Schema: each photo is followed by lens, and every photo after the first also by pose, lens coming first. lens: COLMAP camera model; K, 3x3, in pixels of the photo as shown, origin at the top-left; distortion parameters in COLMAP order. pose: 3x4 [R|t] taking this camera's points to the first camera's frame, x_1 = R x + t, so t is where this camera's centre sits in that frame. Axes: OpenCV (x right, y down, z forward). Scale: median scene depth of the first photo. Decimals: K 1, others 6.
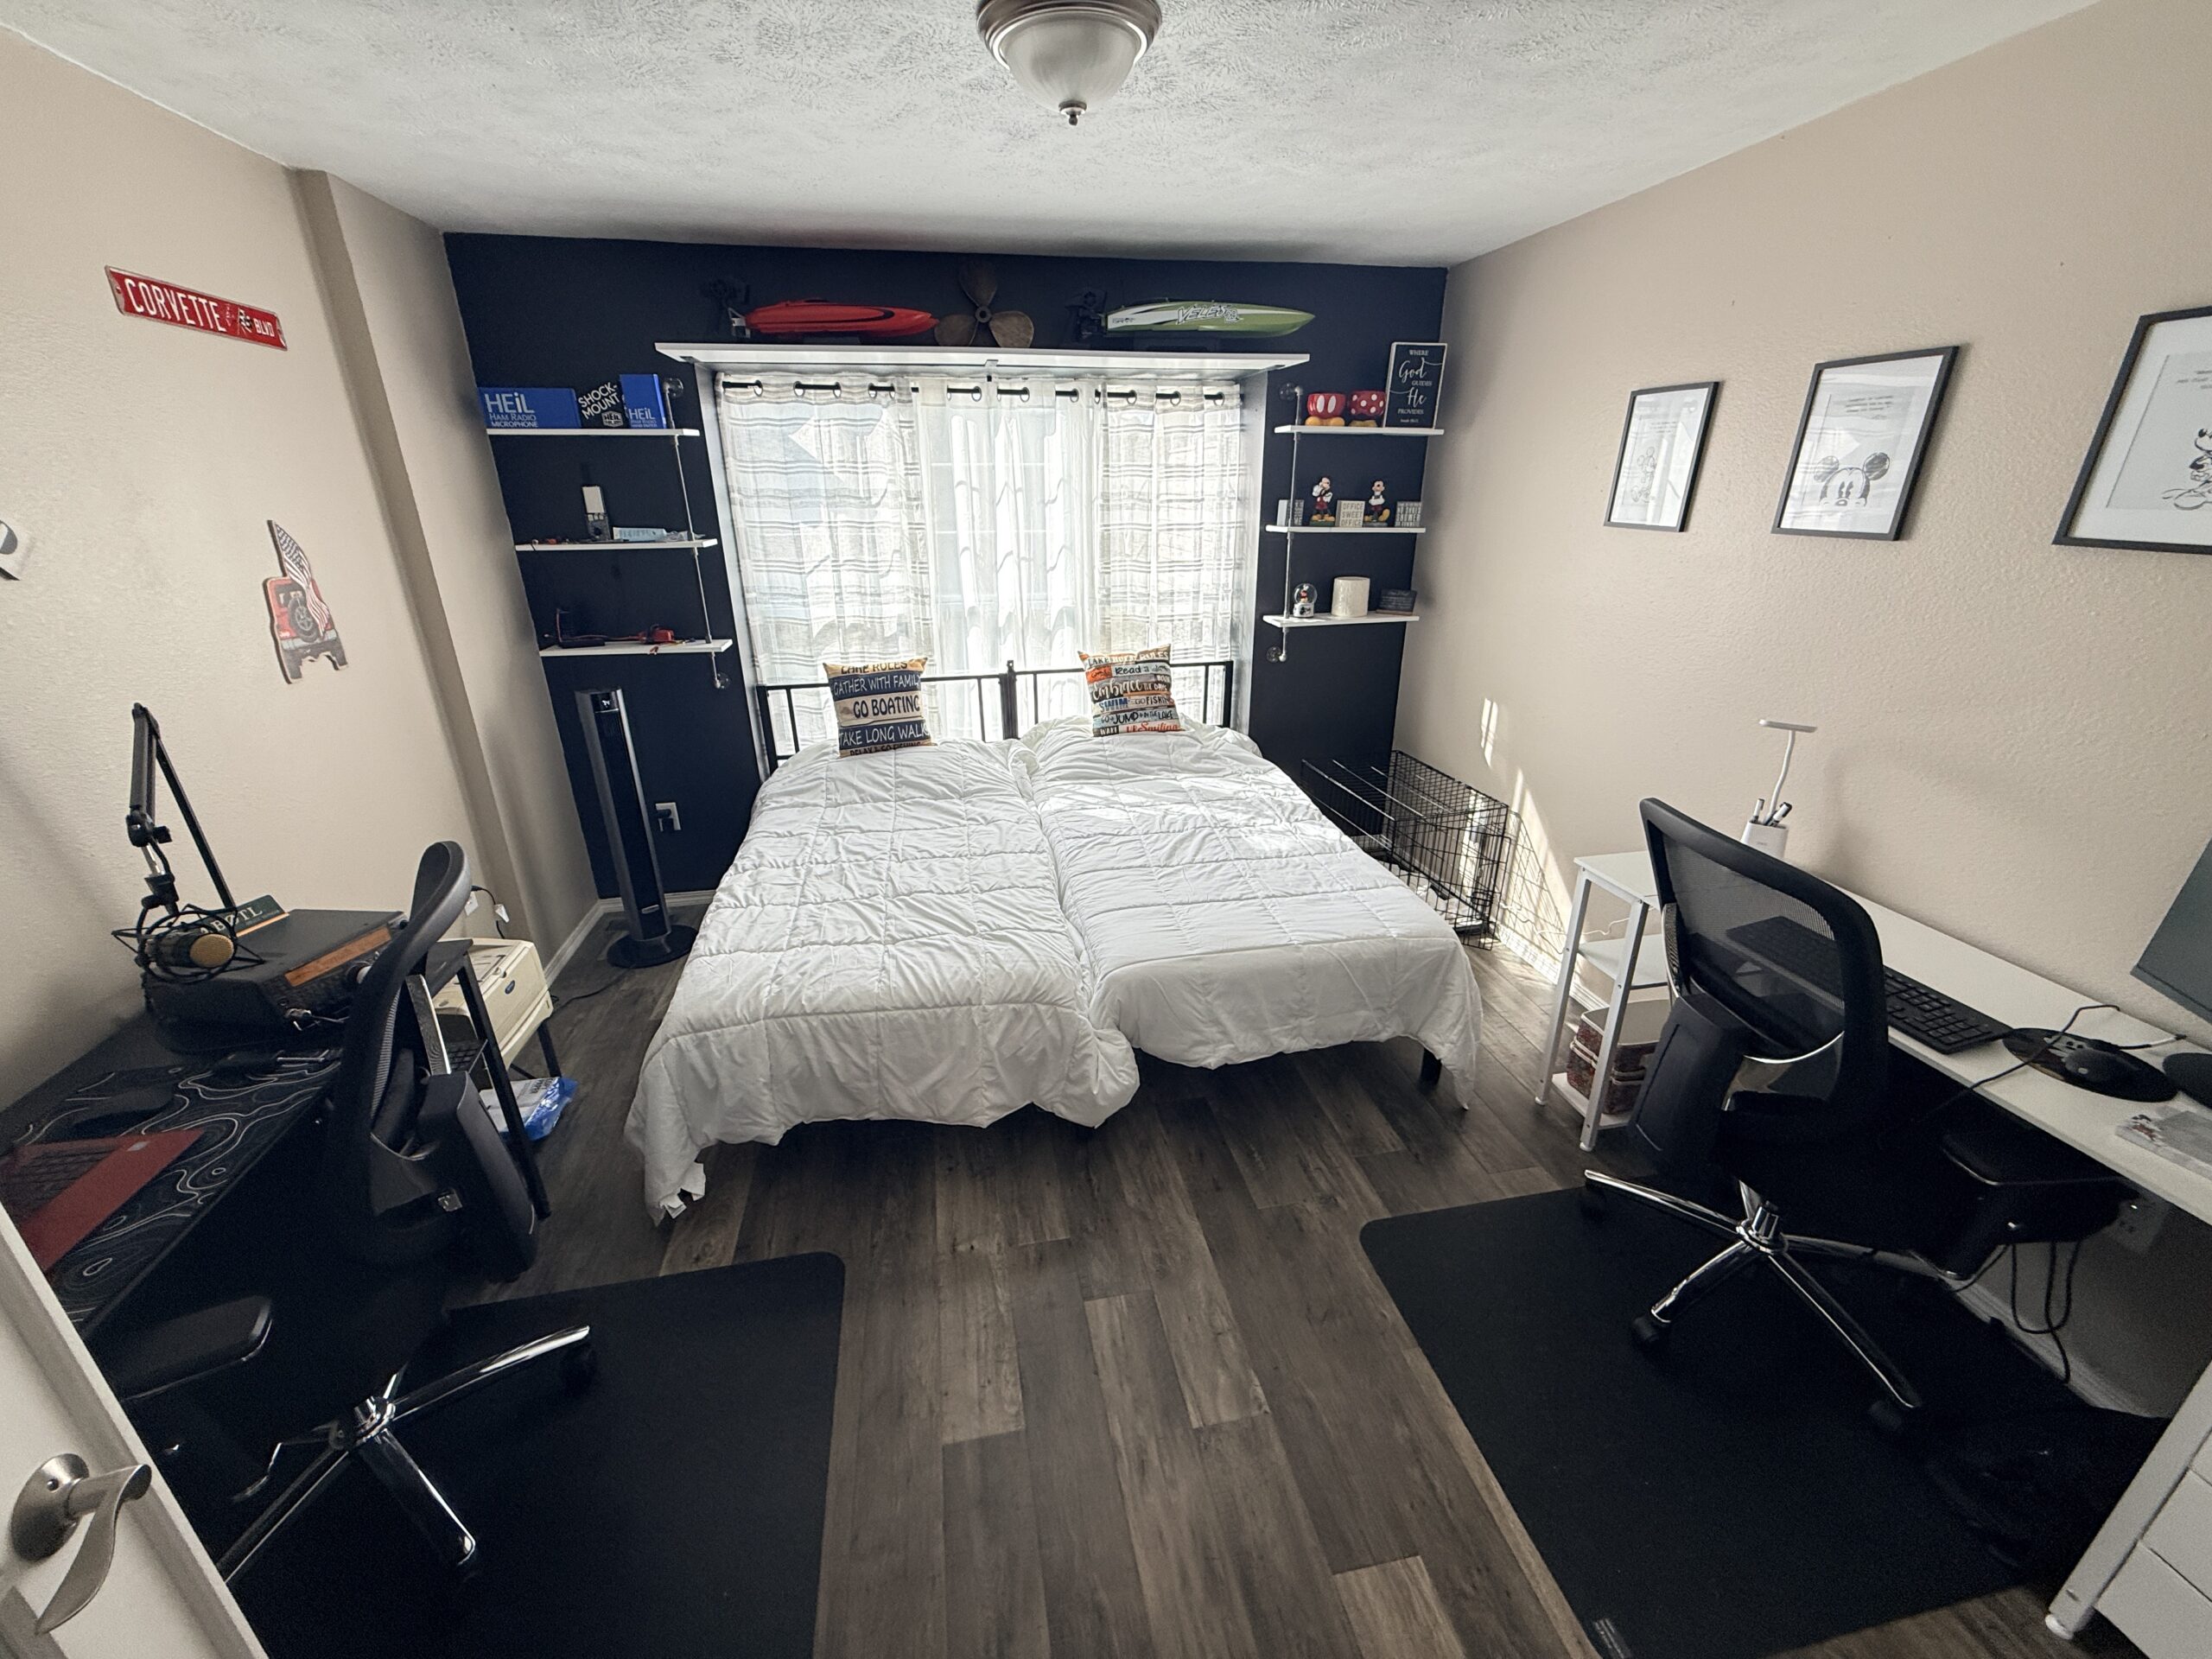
lens RADIAL K [[878.0, 0, 1095.8], [0, 878.0, 826.8], [0, 0, 1]] dist [-0.001282, 0.000532]
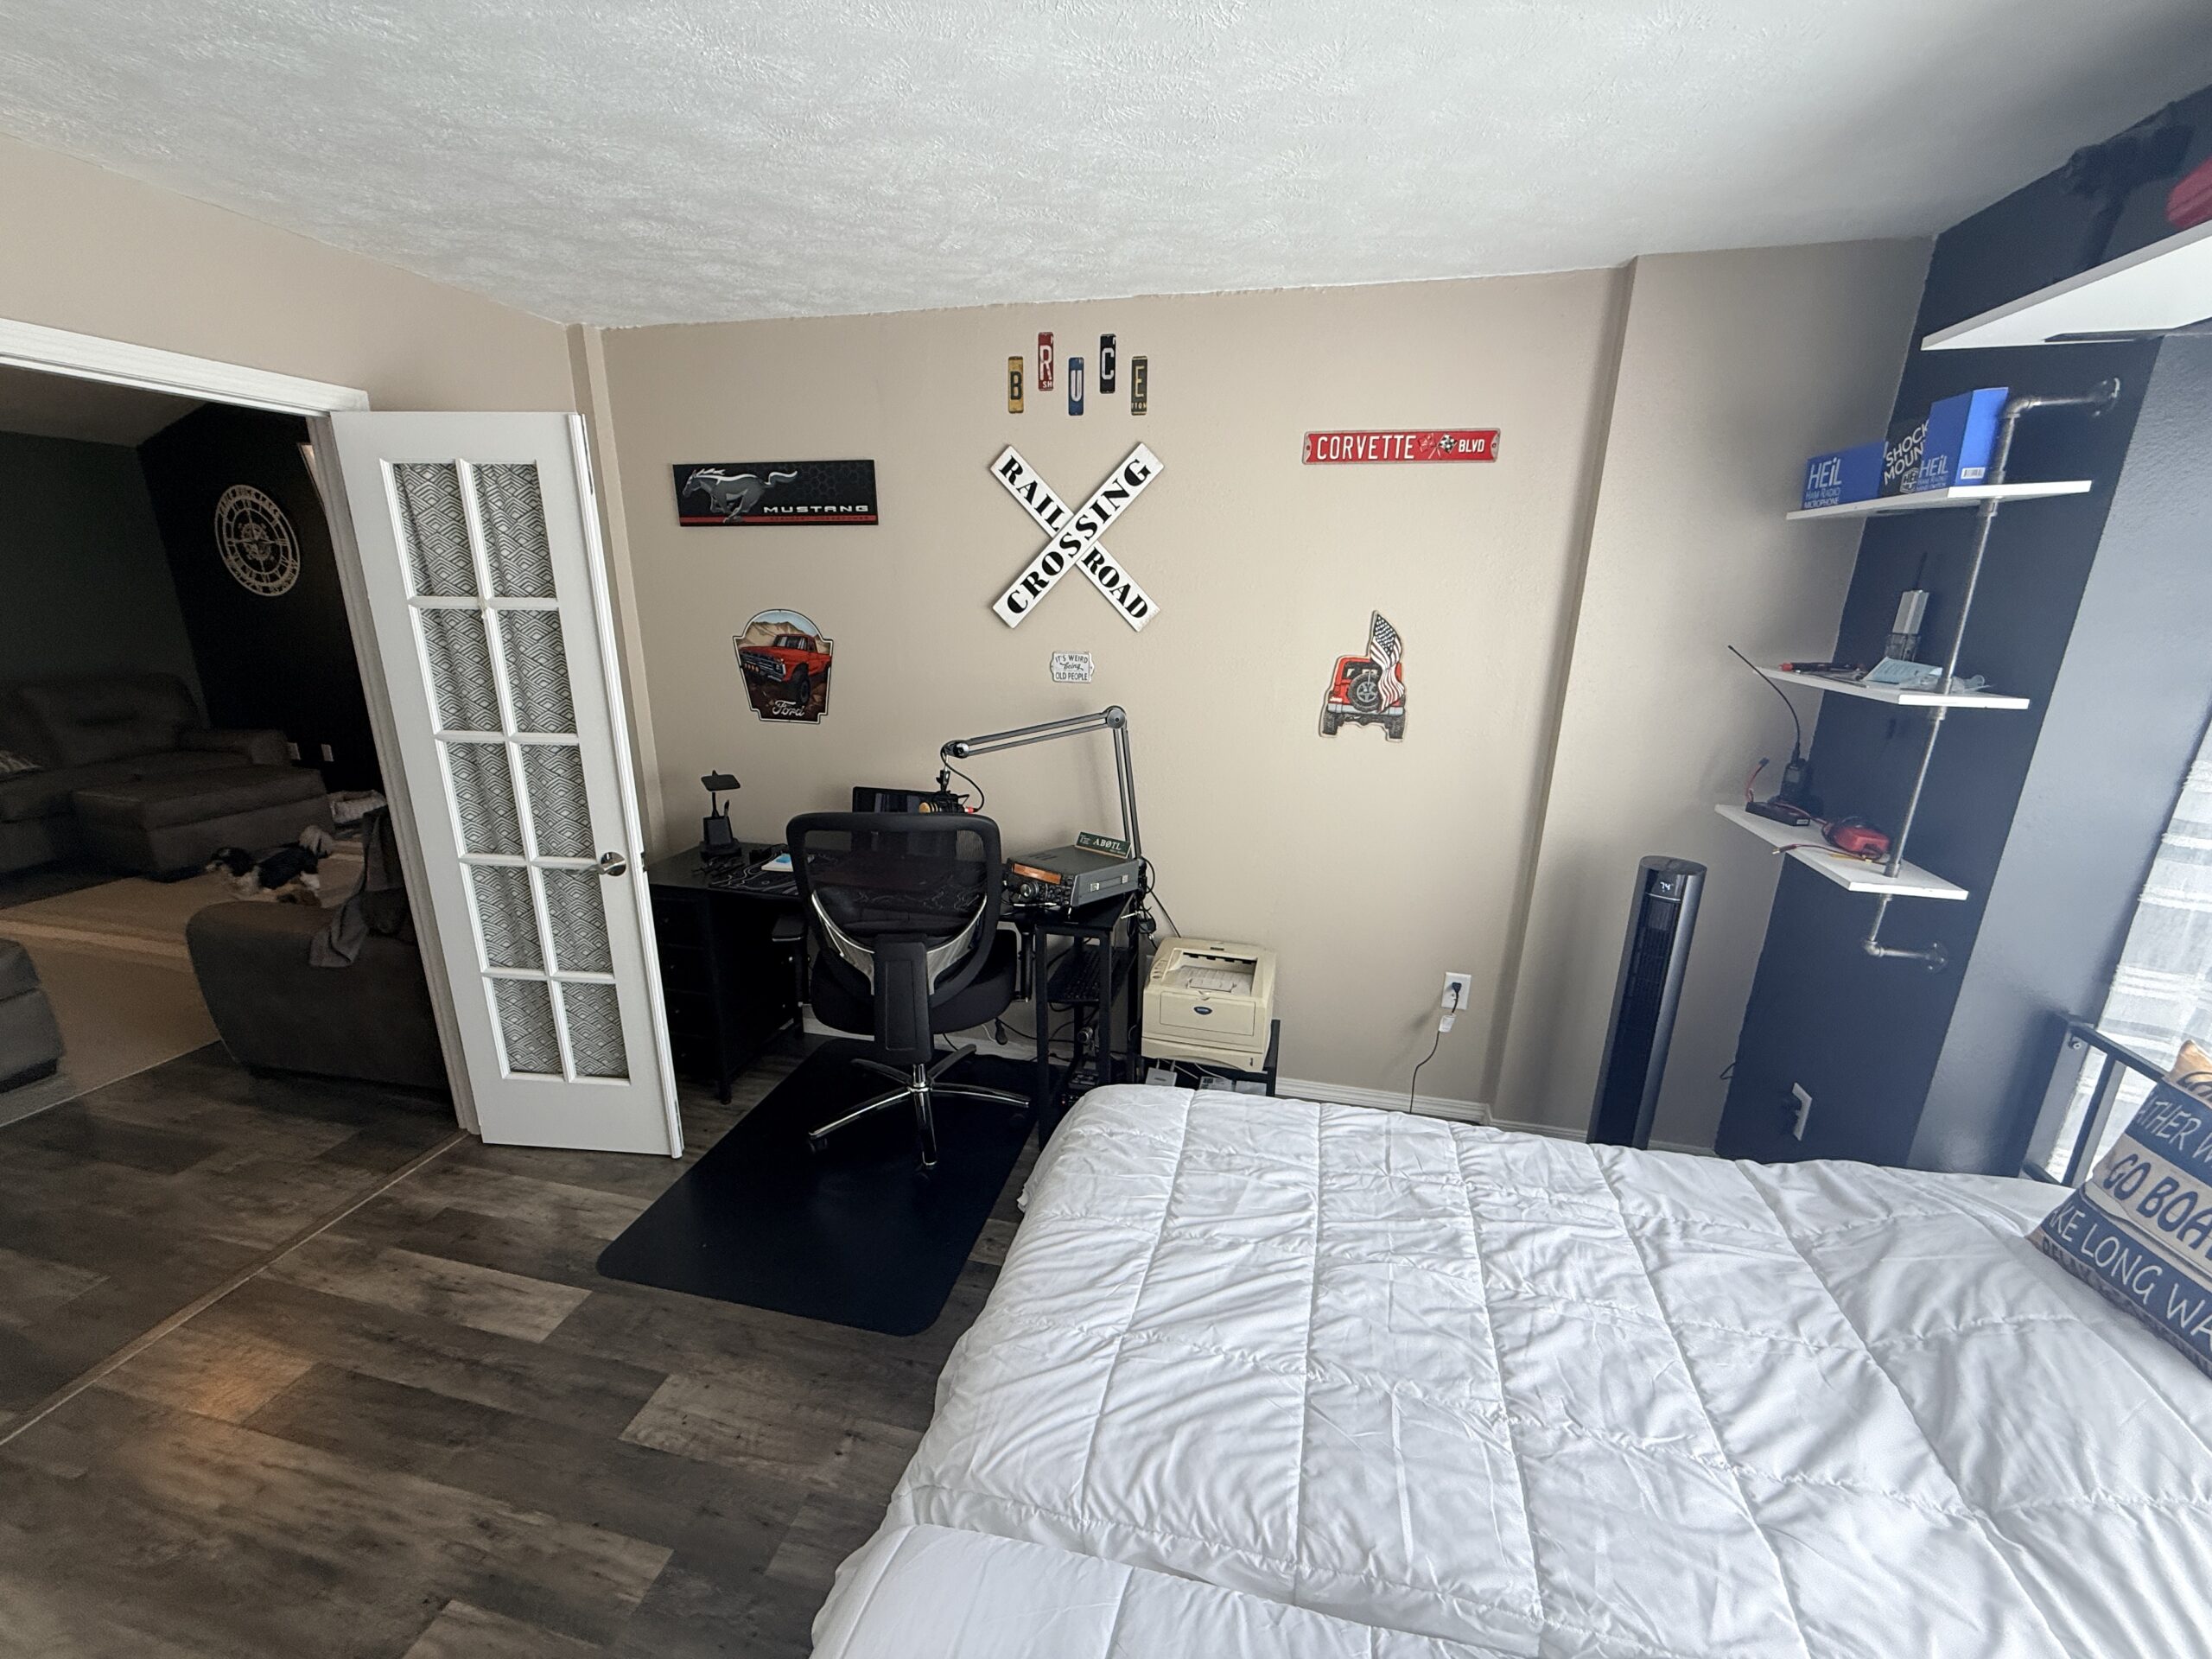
lens RADIAL K [[878.0, 0, 1106.7], [0, 878.0, 833.6], [0, 0, 1]] dist [-0.001282, 0.000532]
pose [[-0.398819, 0.254275, -0.881072, 0.351510], [-0.342461, 0.849980, 0.400318, -0.458107], [0.850684, 0.461387, -0.251909, 1.163607]]
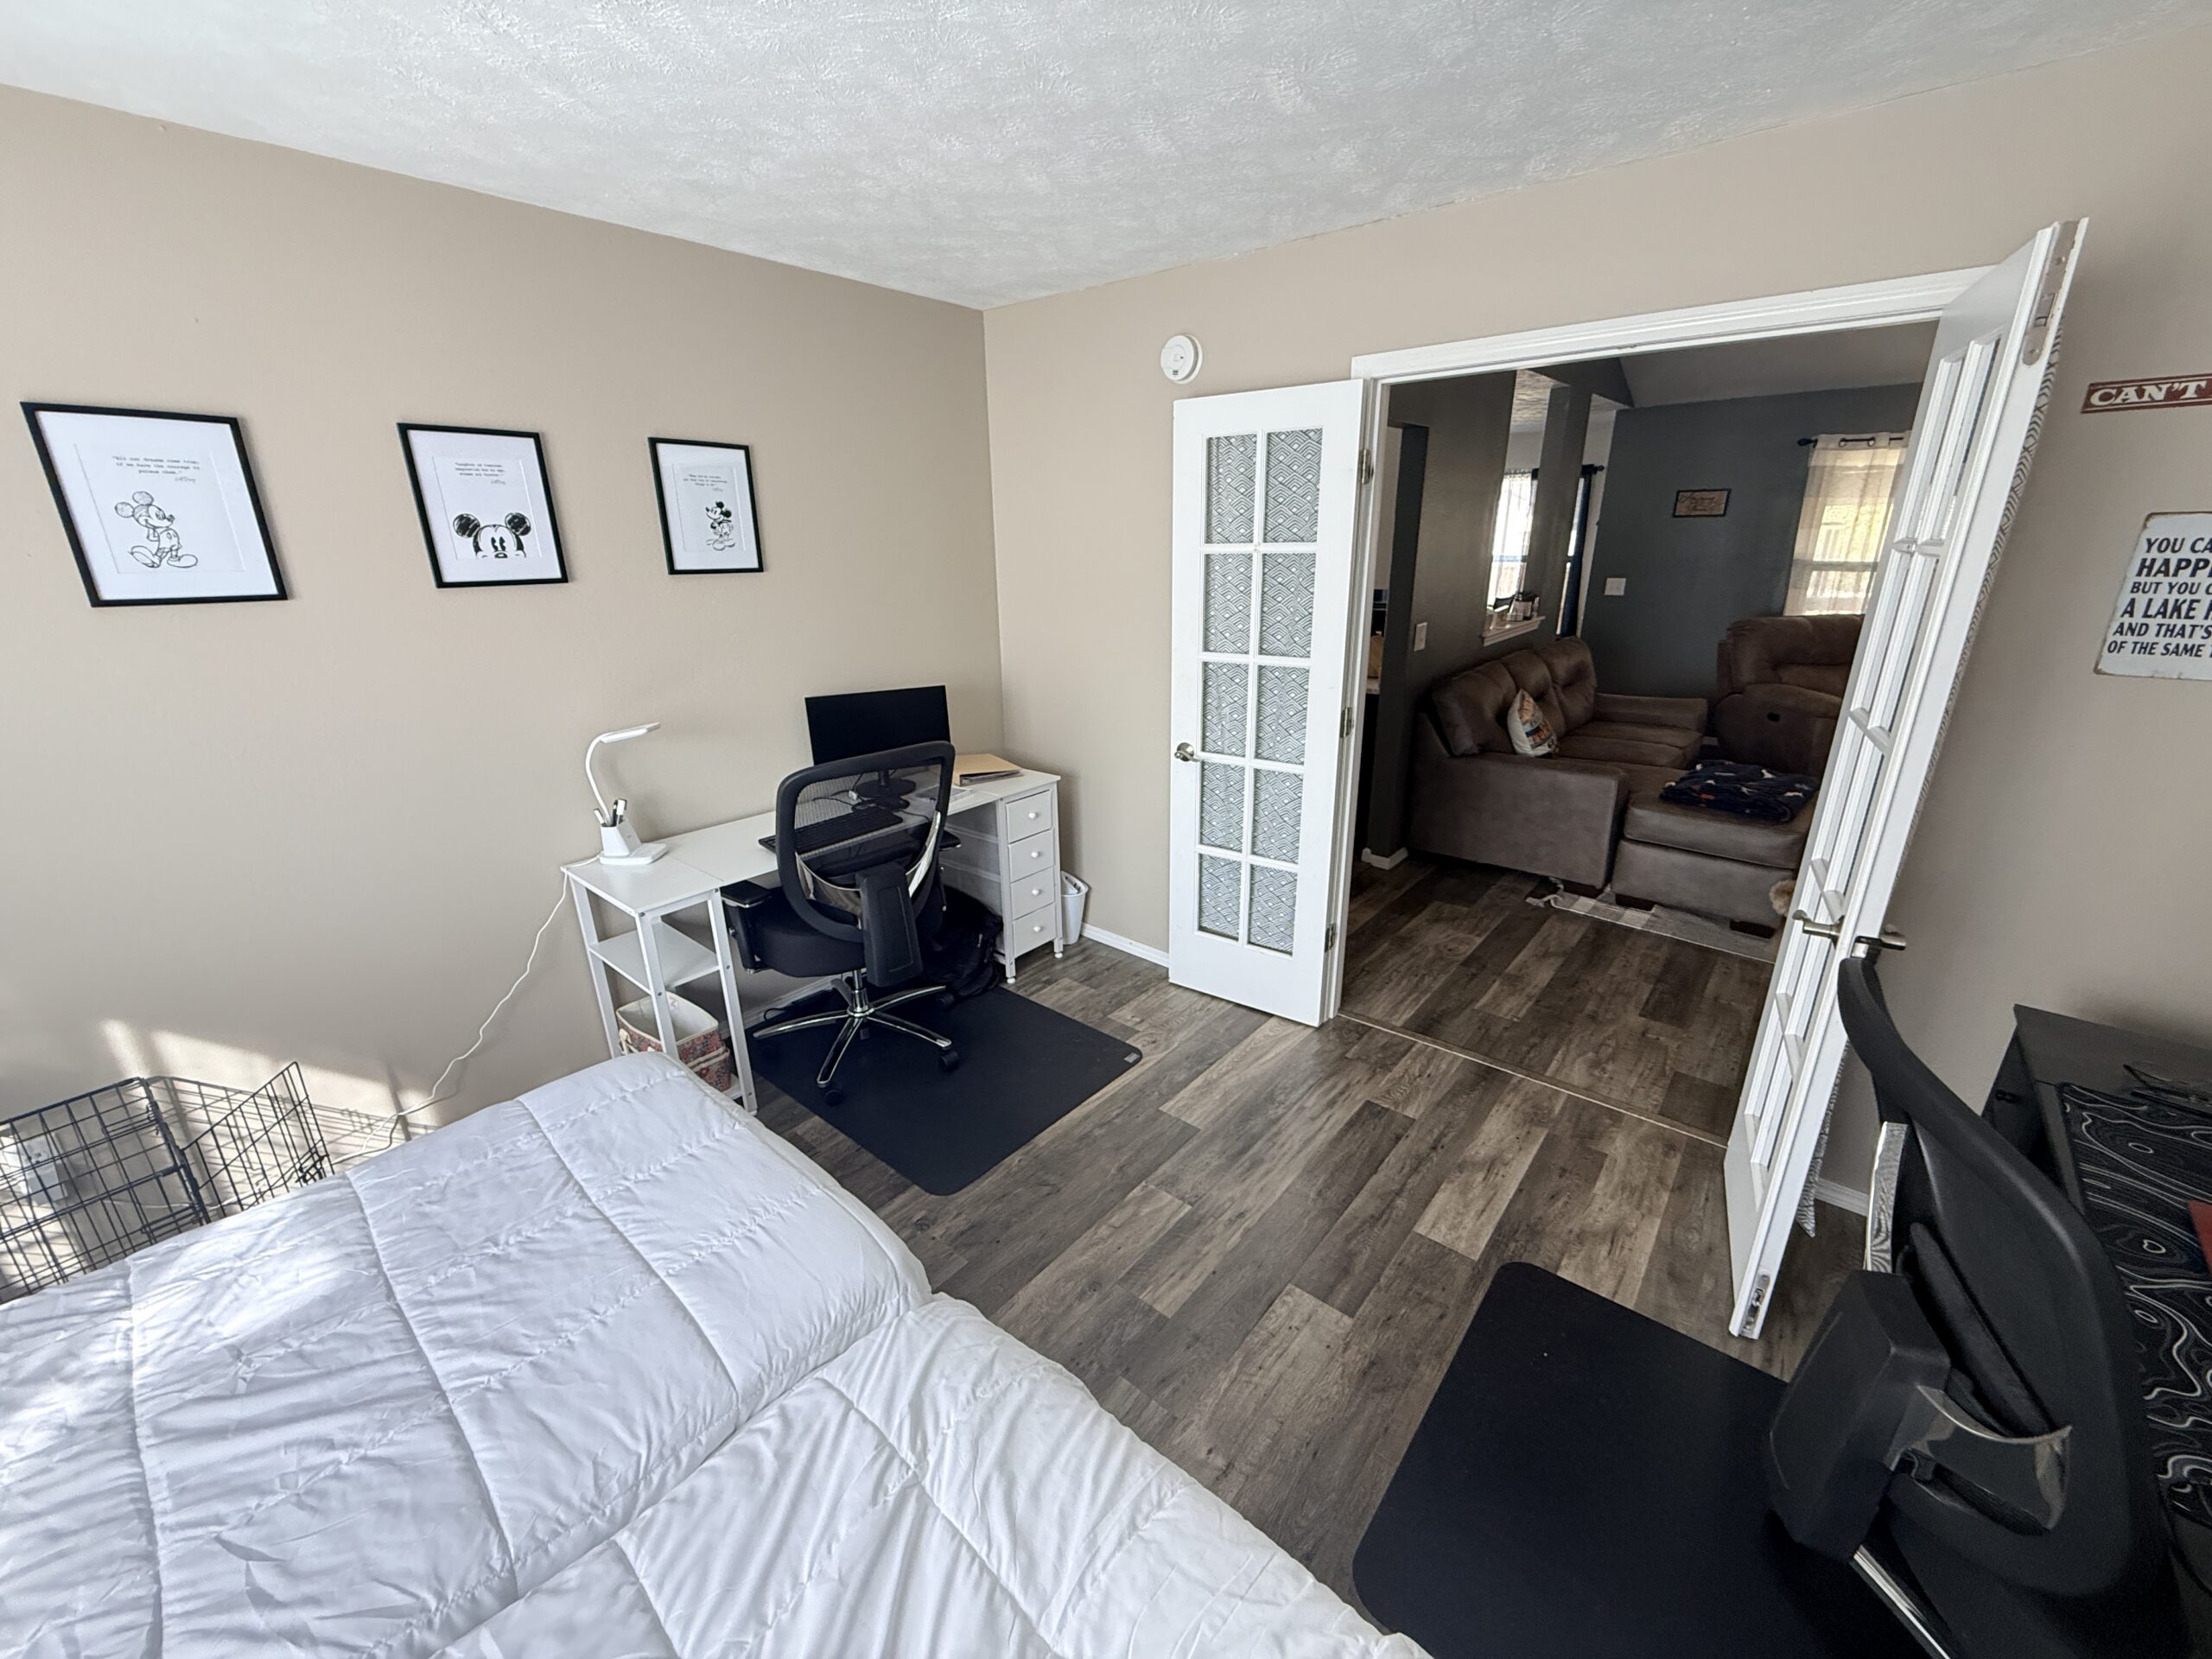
lens RADIAL K [[878.0, 0, 1107.2], [0, 878.0, 819.7], [0, 0, 1]] dist [-0.001282, 0.000532]
pose [[-0.635082, -0.229666, 0.737513, -0.546572], [0.294563, 0.810624, 0.506085, -0.432723], [-0.714076, 0.538649, -0.447161, 1.121828]]
